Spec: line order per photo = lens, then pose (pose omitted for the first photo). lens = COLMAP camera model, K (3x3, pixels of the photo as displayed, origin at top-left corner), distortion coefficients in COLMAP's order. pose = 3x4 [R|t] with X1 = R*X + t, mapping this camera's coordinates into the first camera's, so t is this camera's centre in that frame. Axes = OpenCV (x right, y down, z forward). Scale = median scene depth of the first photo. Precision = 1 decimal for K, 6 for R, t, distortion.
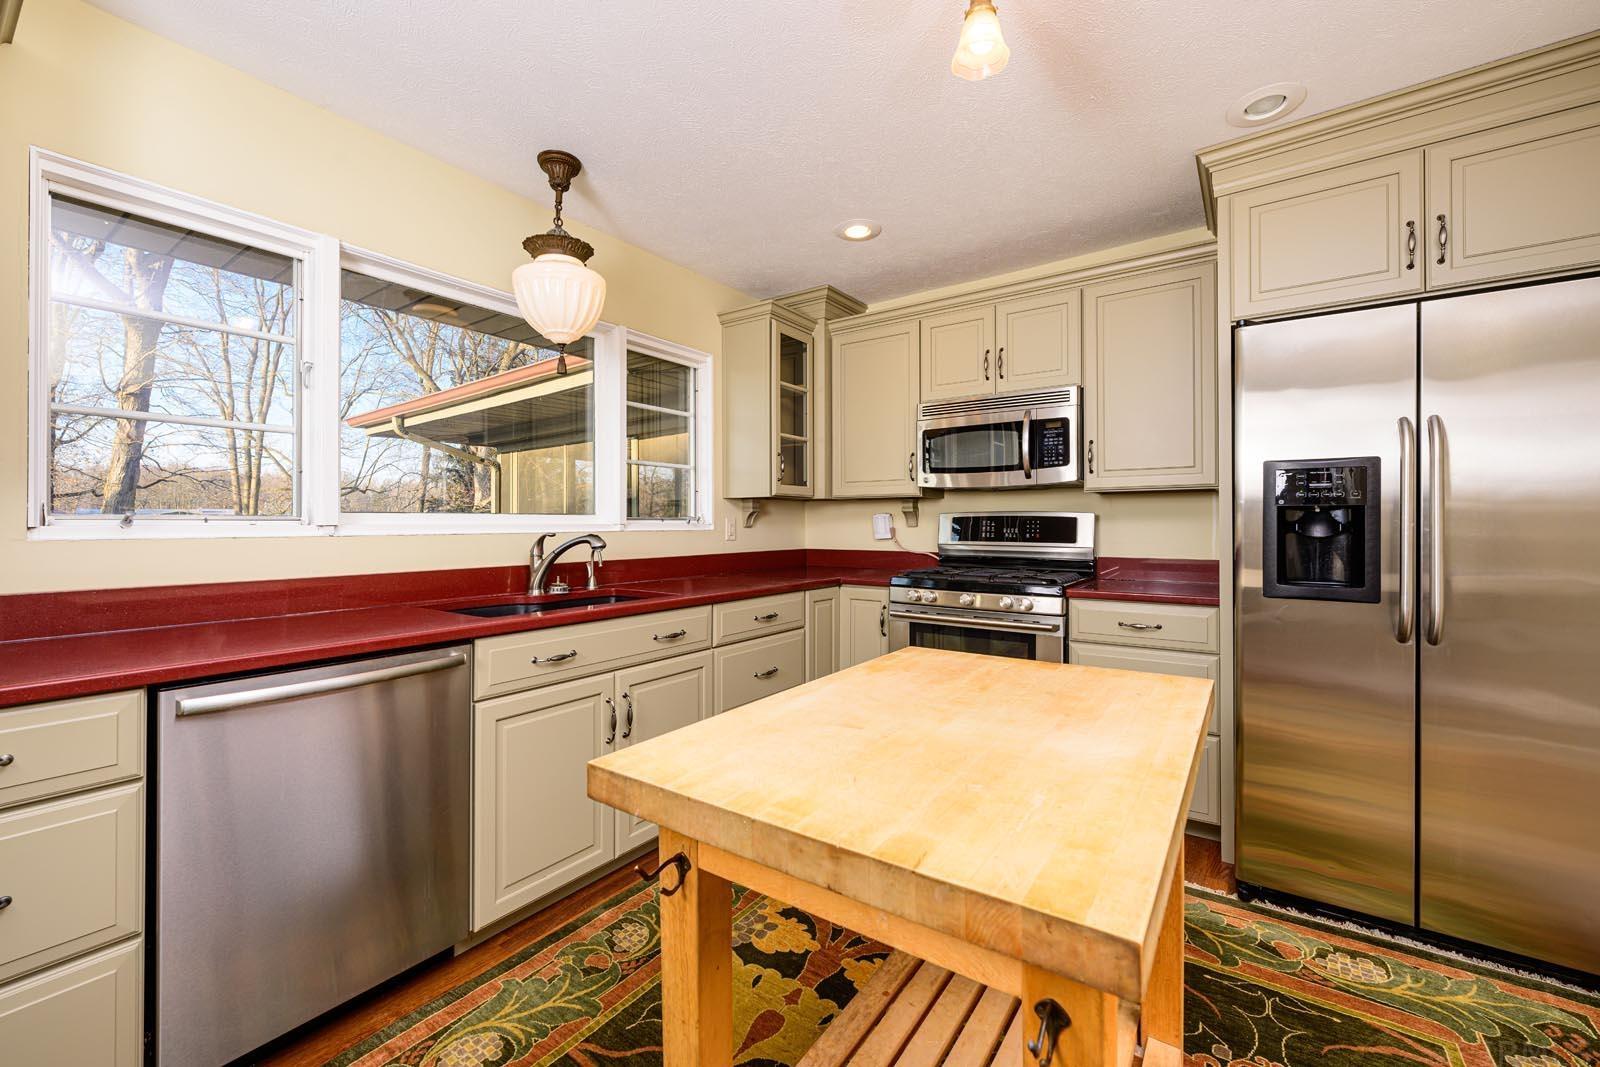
lens RADIAL K [[641.3, 0, 804.6], [0, 641.3, 523.3], [0, 0, 1]] dist [-0.000162, -0.000059]
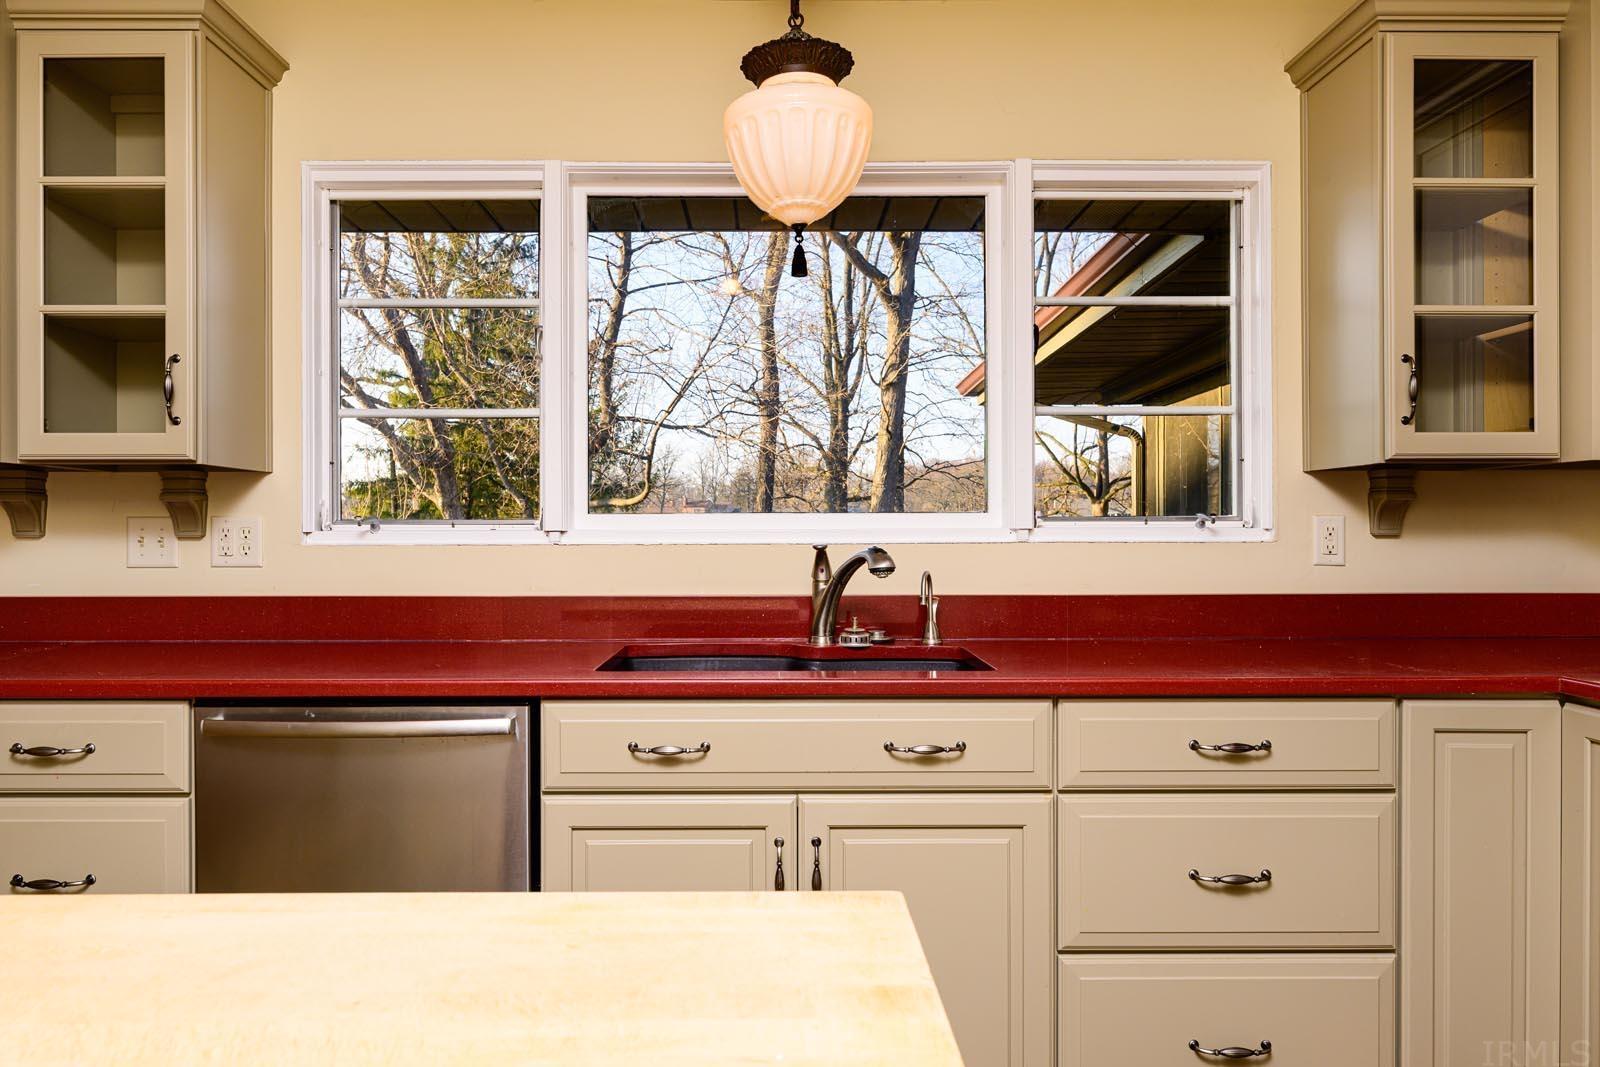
lens RADIAL K [[1035.3, 0, 800.0], [0, 1035.3, 533.5], [0, 0, 1]] dist [0.001369, 0.001103]
pose [[0.579947, 0.004487, -0.814642, 0.319223], [0.000047, 0.999985, 0.005541, -0.000051], [0.814654, -0.003252, 0.579938, 0.354620]]
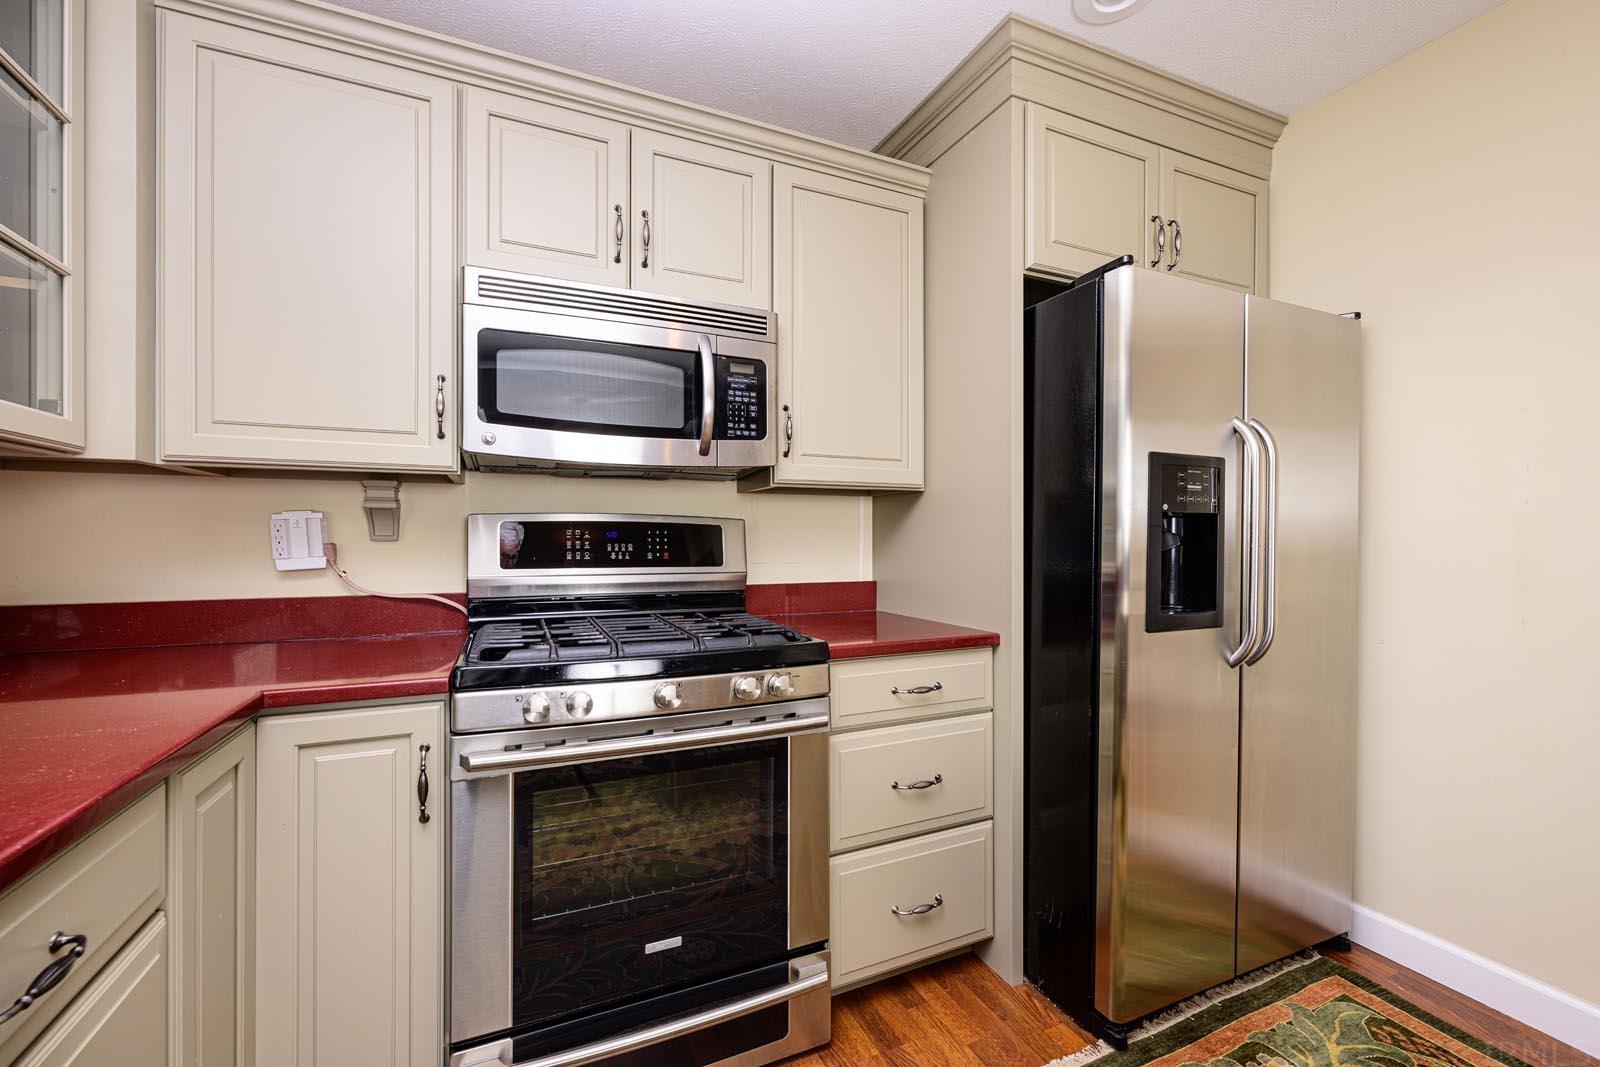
lens RADIAL K [[665.6, 0, 800.0], [0, 665.6, 533.5], [0, 0, 1]] dist [0.001187, 0.000088]
pose [[0.510475, 0.010633, 0.859827, -0.116385], [-0.003854, 0.999942, -0.010078, 0.005206], [-0.859884, 0.001831, 0.510486, 0.648881]]
